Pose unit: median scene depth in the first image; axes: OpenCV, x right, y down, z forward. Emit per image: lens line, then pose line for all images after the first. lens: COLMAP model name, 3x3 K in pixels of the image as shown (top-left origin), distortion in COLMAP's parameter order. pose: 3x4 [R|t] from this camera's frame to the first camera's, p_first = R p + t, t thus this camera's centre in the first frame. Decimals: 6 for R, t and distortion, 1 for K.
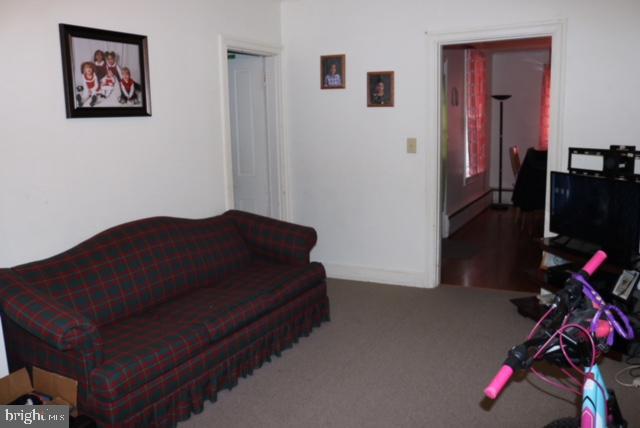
lens RADIAL K [[526.7, 0, 320.0], [0, 526.7, 214.0], [0, 0, 1]] dist [-0.161230, 0.138609]
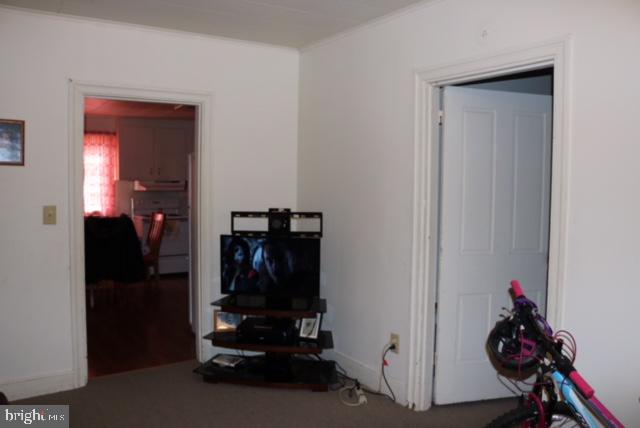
lens RADIAL K [[526.7, 0, 320.0], [0, 526.7, 214.0], [0, 0, 1]] dist [-0.161230, 0.138609]
pose [[0.464817, -0.027961, 0.884965, -0.428207], [0.129192, 0.990946, -0.036547, -0.066953], [-0.875931, 0.131318, 0.464221, 0.362142]]
